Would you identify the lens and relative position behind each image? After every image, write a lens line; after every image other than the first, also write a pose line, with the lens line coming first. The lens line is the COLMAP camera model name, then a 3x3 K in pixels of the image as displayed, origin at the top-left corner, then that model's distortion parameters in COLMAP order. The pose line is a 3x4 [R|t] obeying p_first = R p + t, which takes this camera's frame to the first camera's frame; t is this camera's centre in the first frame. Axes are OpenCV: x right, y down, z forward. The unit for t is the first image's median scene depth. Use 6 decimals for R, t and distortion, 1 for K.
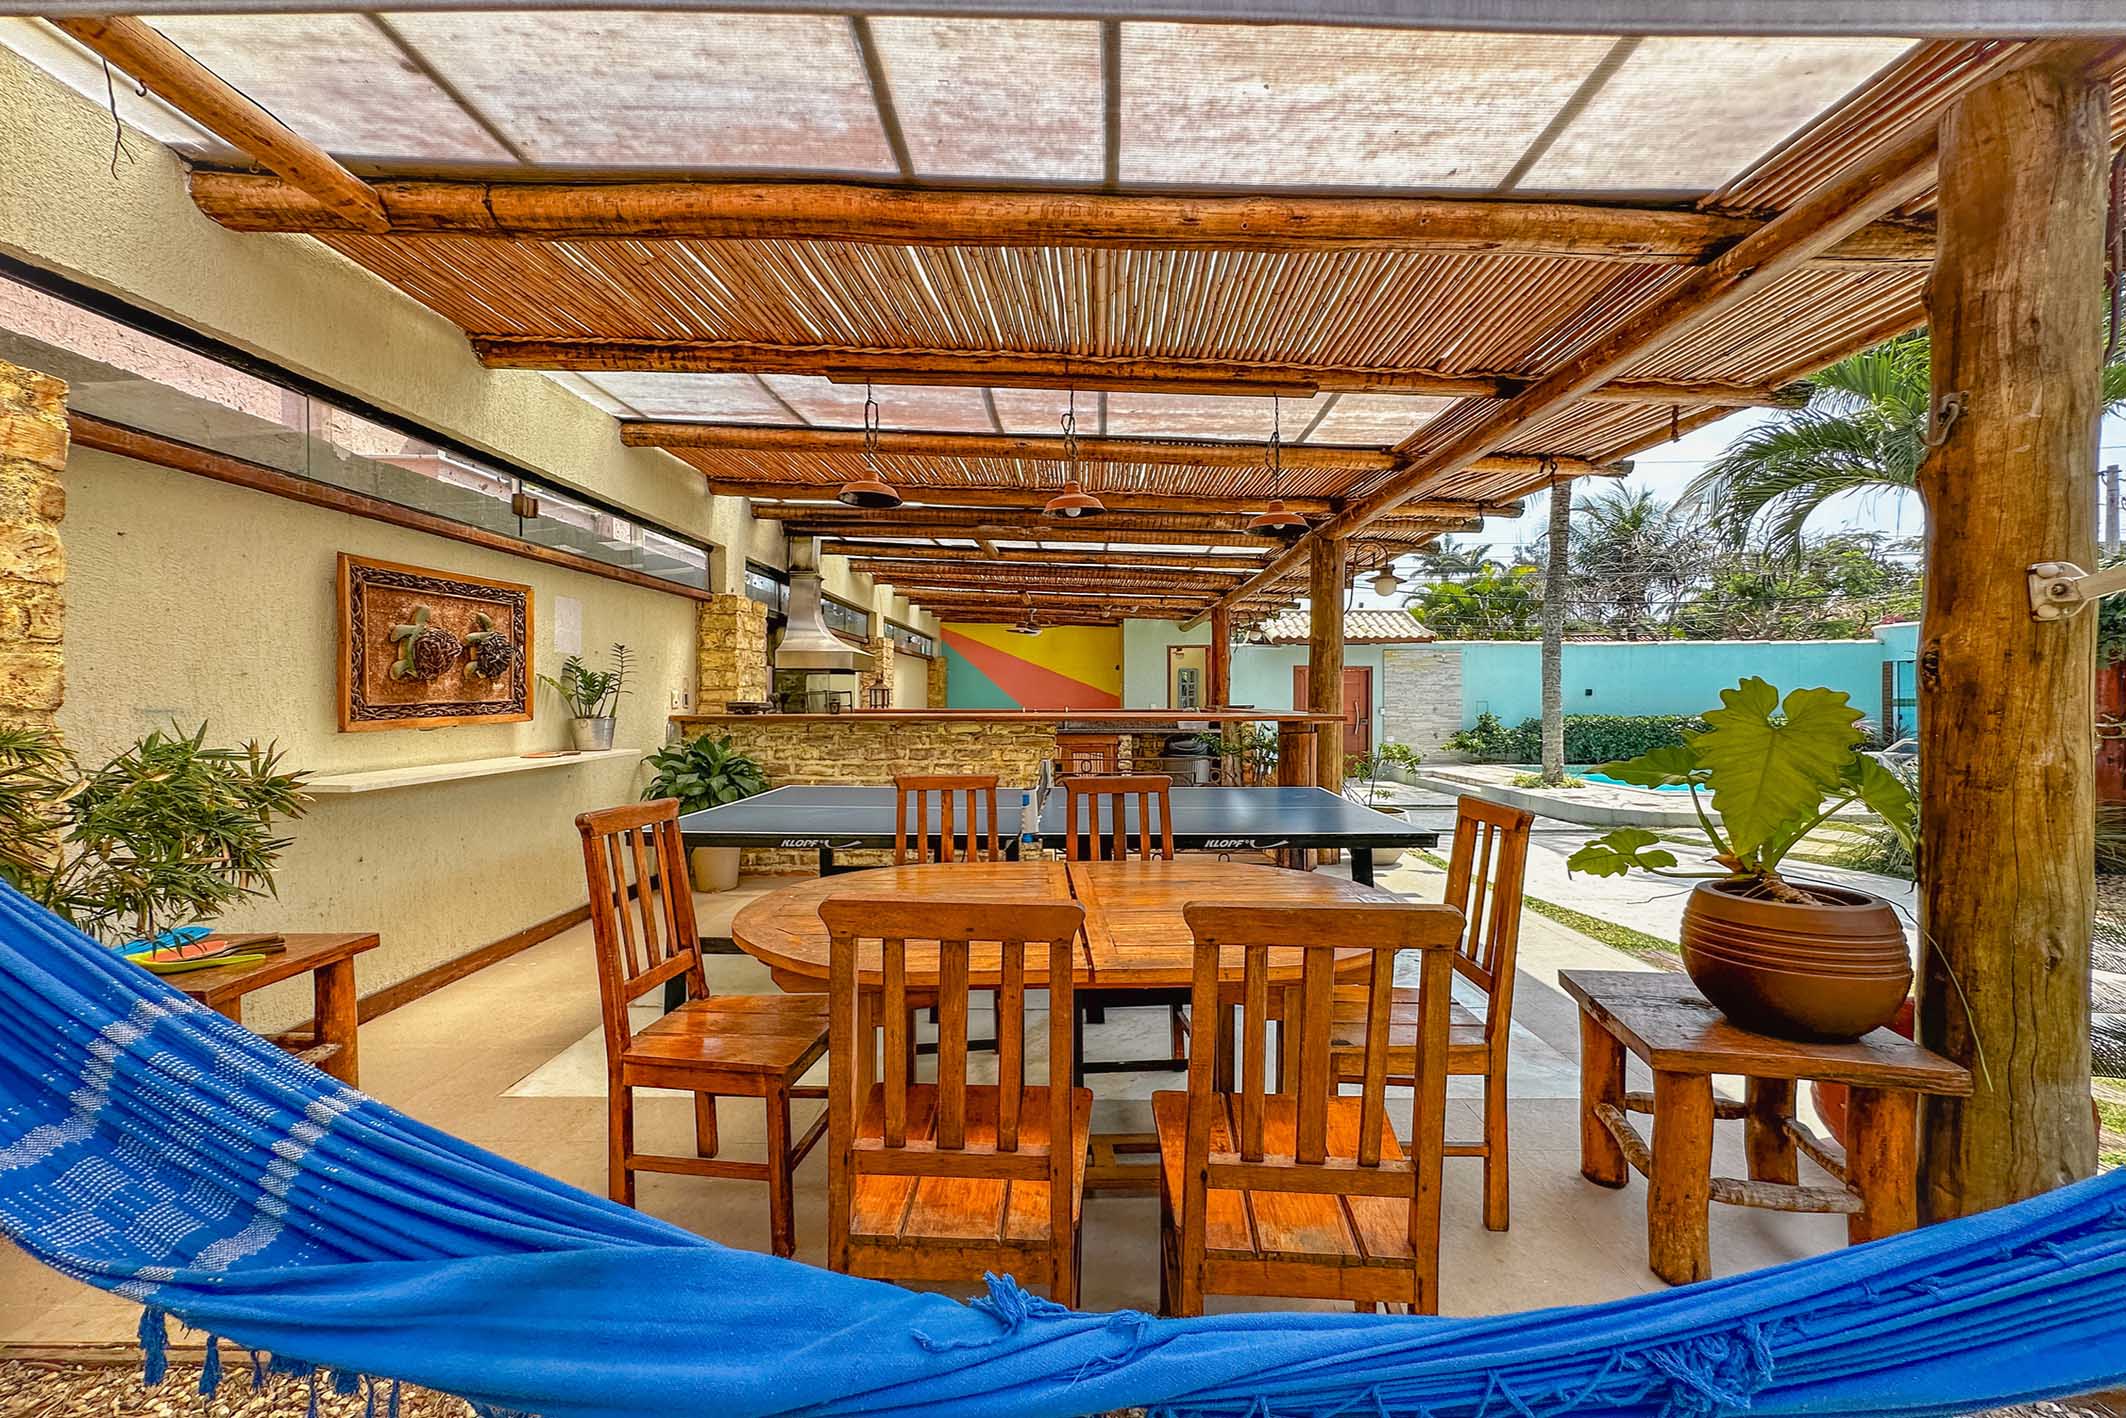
lens RADIAL K [[861.4, 0, 1059.1], [0, 861.4, 705.7], [0, 0, 1]] dist [-0.000568, 0.000617]
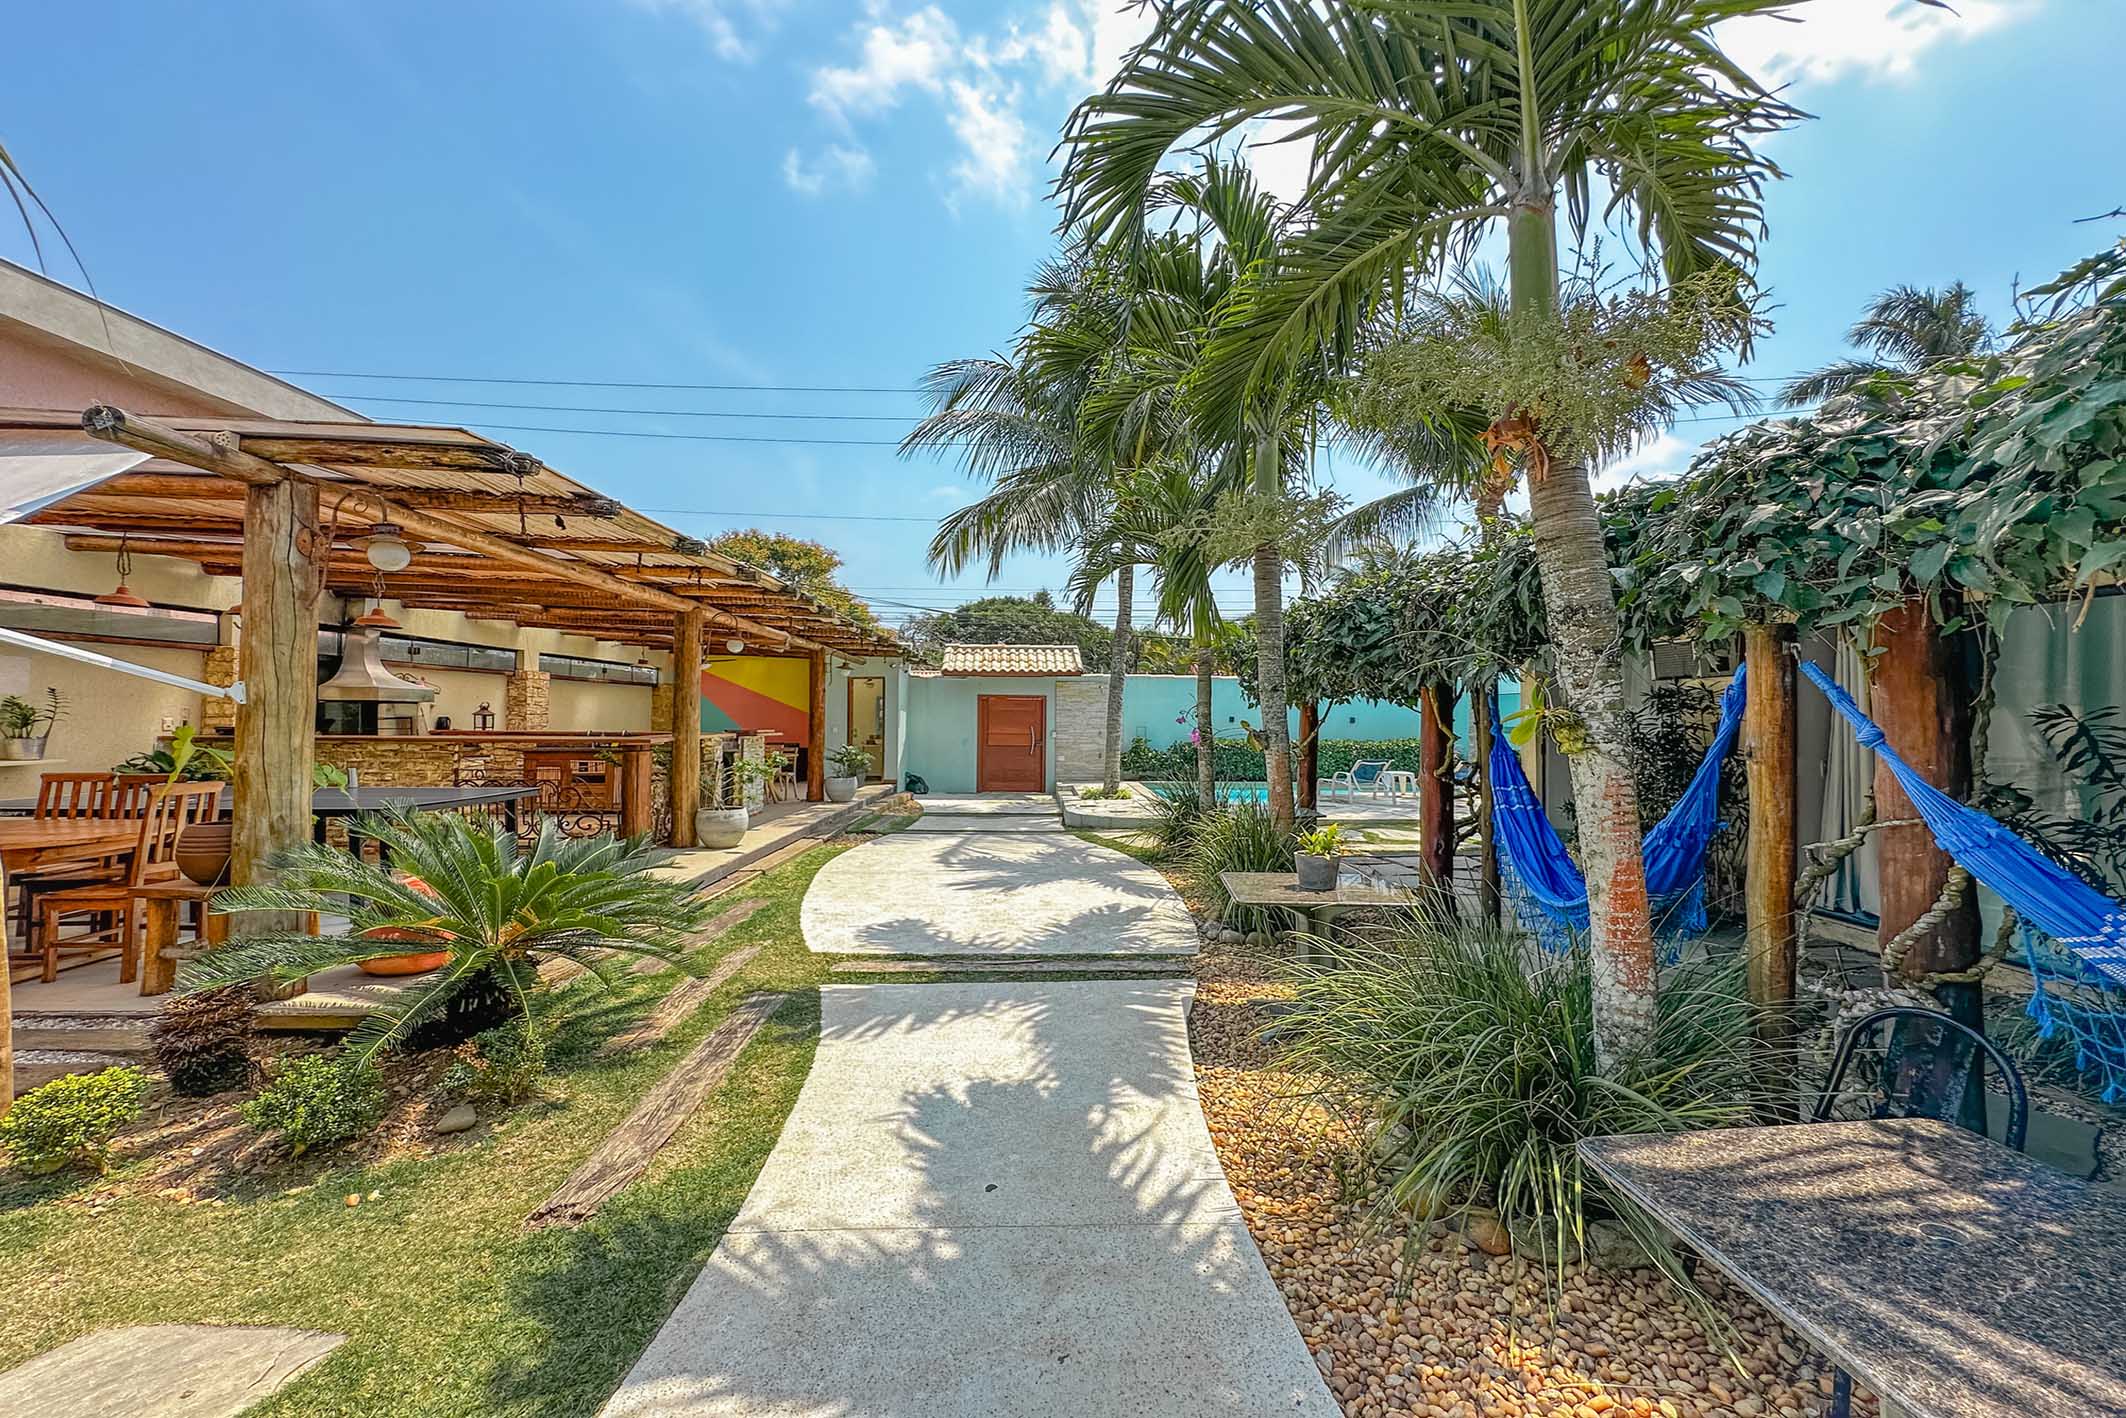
lens RADIAL K [[852.0, 0, 1075.0], [0, 852.0, 694.3], [0, 0, 1]] dist [-0.000969, 0.000046]
pose [[0.998883, 0.008032, 0.046571, 1.179789], [-0.006308, 0.999294, -0.037042, -0.017501], [-0.046836, 0.036707, 0.998228, -0.531029]]
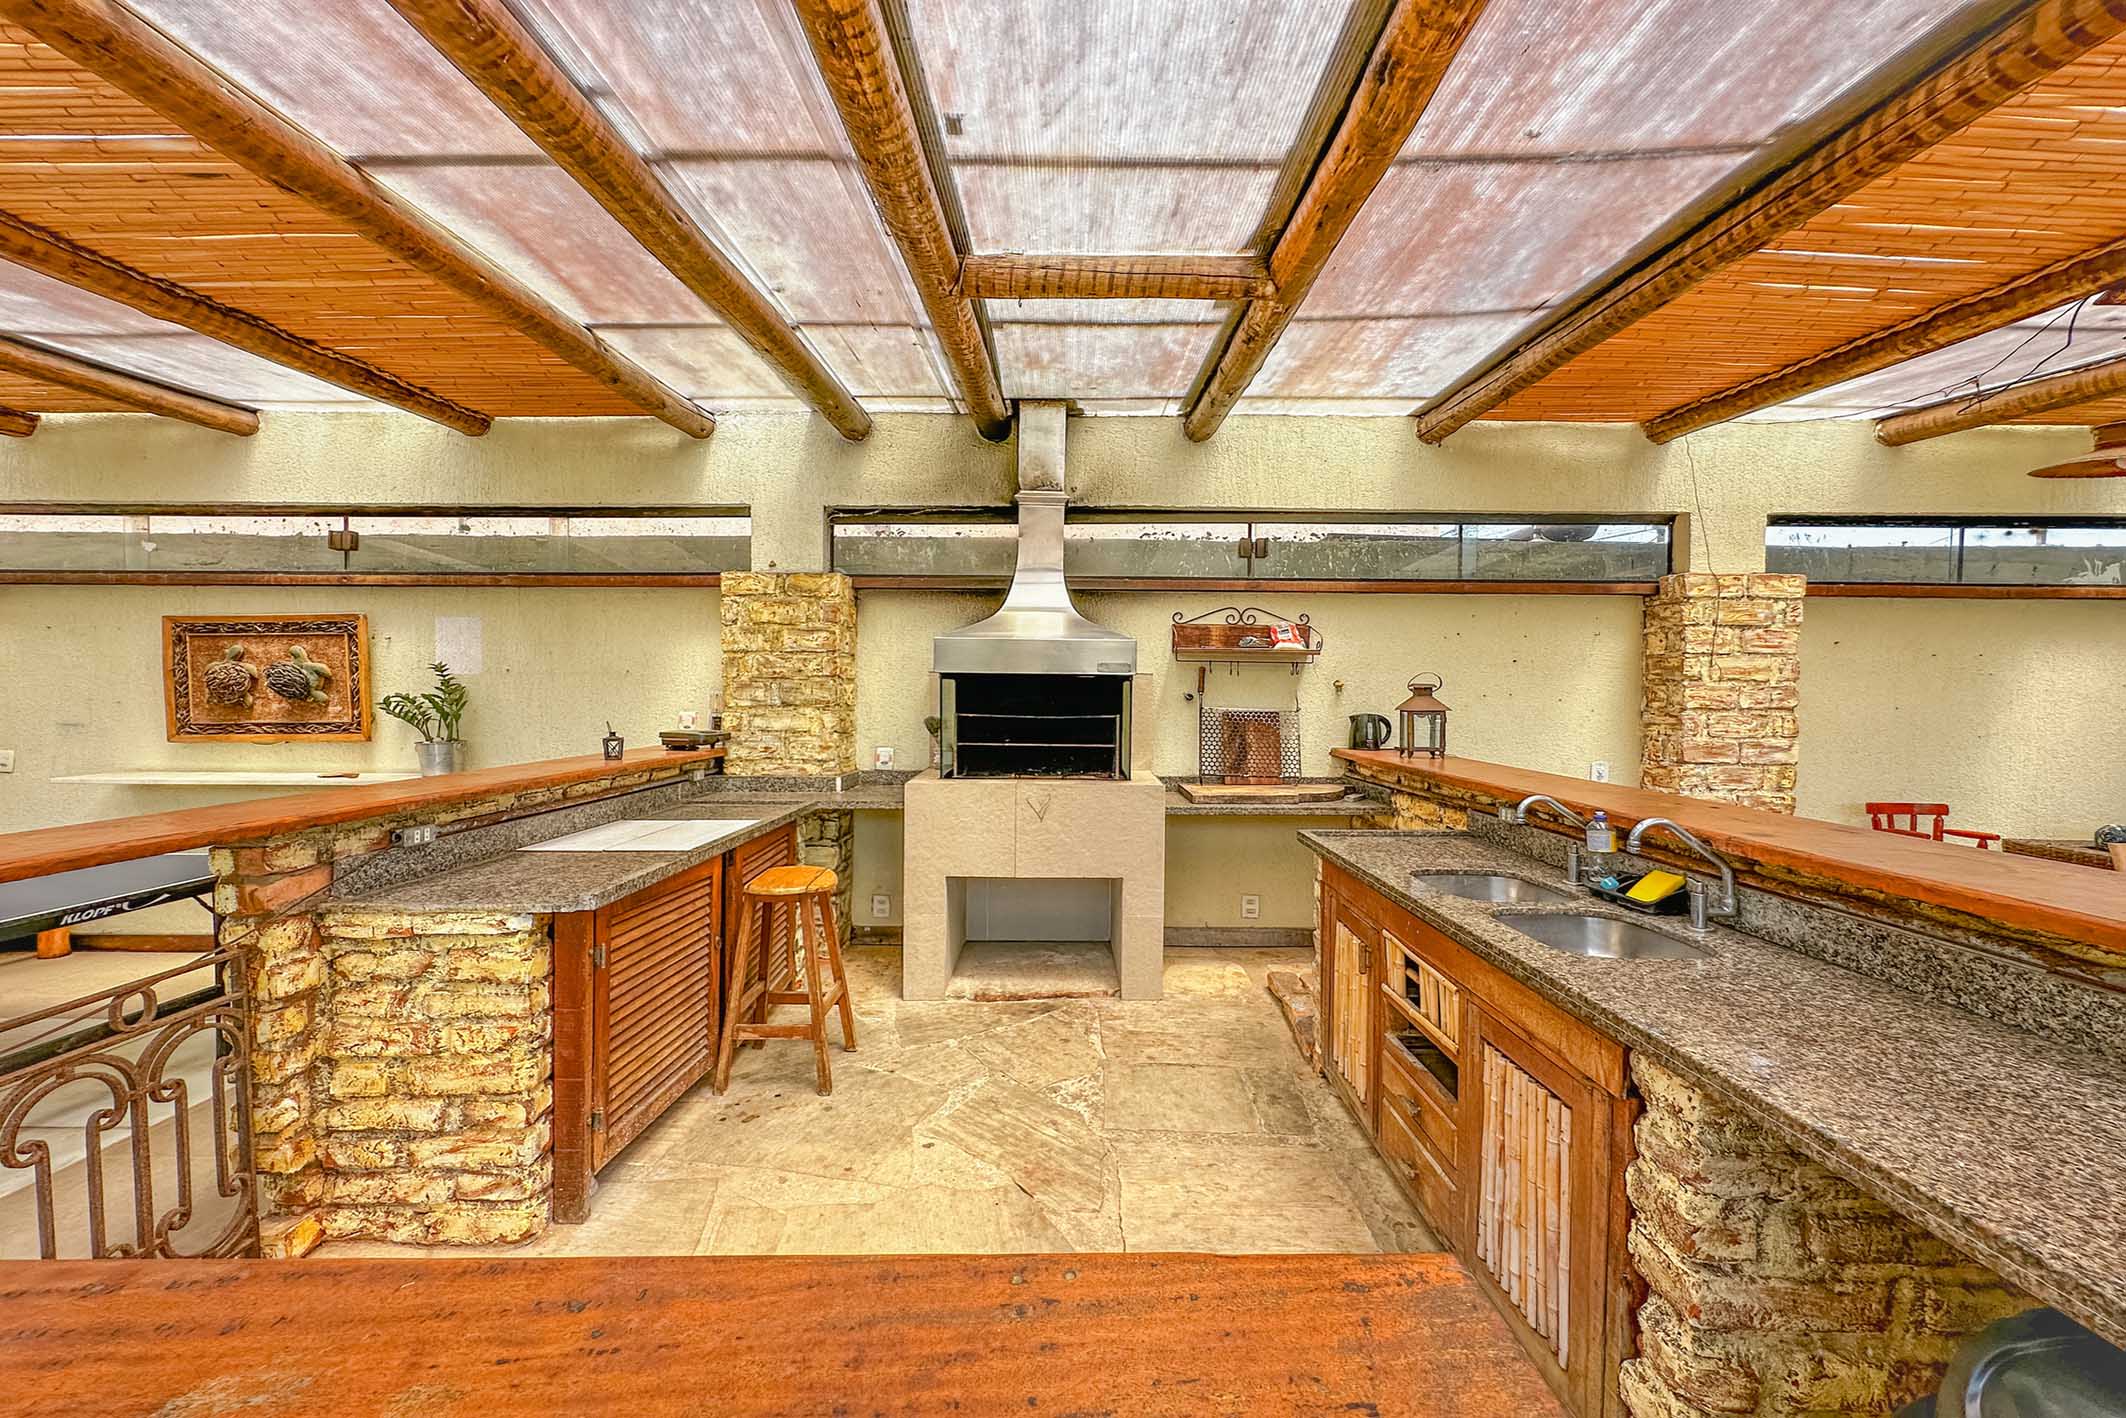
lens RADIAL K [[1006.5, 0, 1056.9], [0, 1006.5, 746.5], [0, 0, 1]] dist [-0.001722, 0.000199]
pose [[0.008172, 0.045508, -0.998931, 0.576743], [-0.016657, 0.998832, 0.045367, -0.042189], [0.999828, 0.016268, 0.008921, 1.672234]]
